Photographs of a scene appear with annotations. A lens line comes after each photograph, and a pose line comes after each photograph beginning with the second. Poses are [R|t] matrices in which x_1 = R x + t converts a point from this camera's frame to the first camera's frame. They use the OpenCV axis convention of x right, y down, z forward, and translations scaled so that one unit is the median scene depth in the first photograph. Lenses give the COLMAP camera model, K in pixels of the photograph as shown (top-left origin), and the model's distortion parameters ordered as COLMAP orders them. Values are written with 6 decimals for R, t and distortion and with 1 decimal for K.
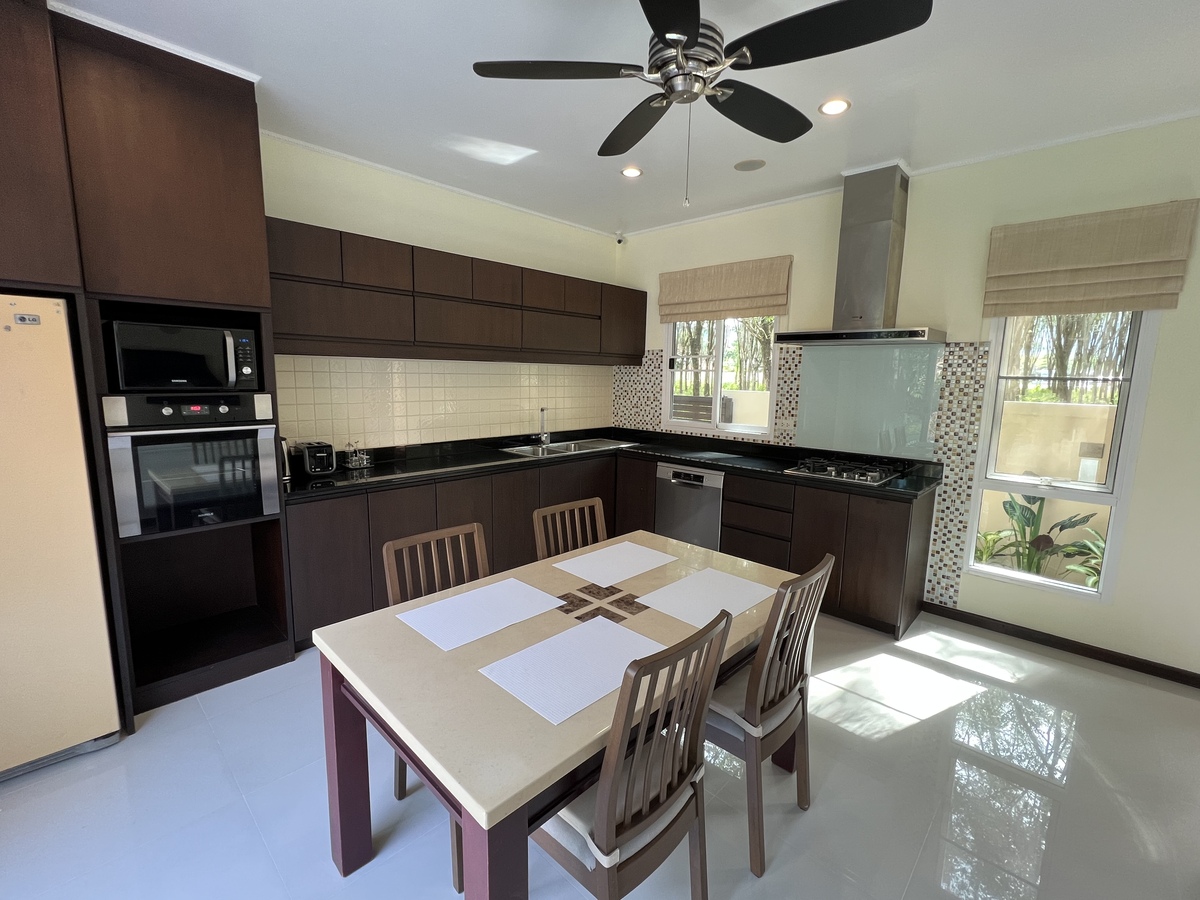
lens RADIAL K [[515.1, 0, 600.0], [0, 515.1, 450.0], [0, 0, 1]] dist [-0.002290, -0.000271]
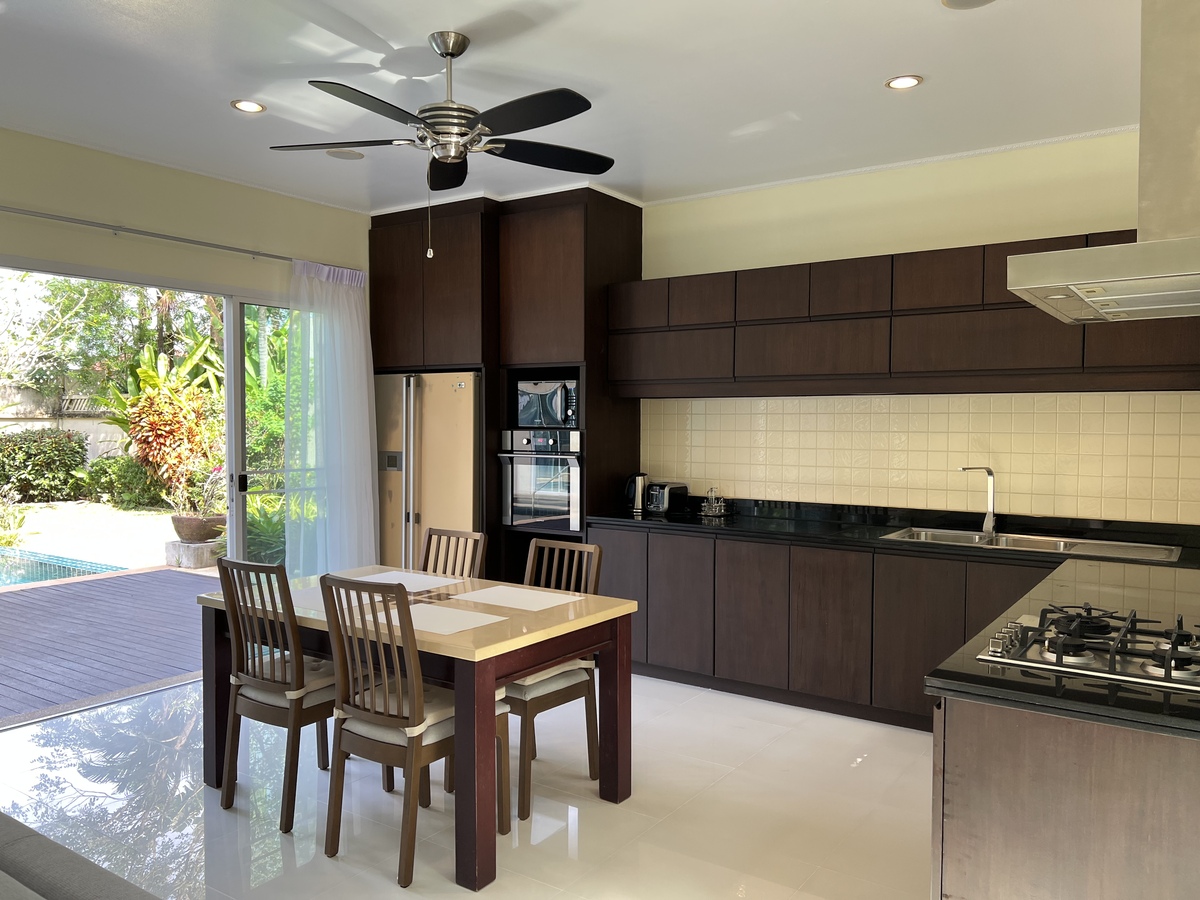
lens RADIAL K [[895.4, 0, 600.0], [0, 895.4, 450.0], [0, 0, 1]] dist [0.037763, -0.004680]
pose [[0.151284, 0.013957, -0.988392, 1.077655], [-0.146206, 0.989218, -0.008410, -0.039100], [0.977618, 0.145781, 0.151694, 0.538727]]
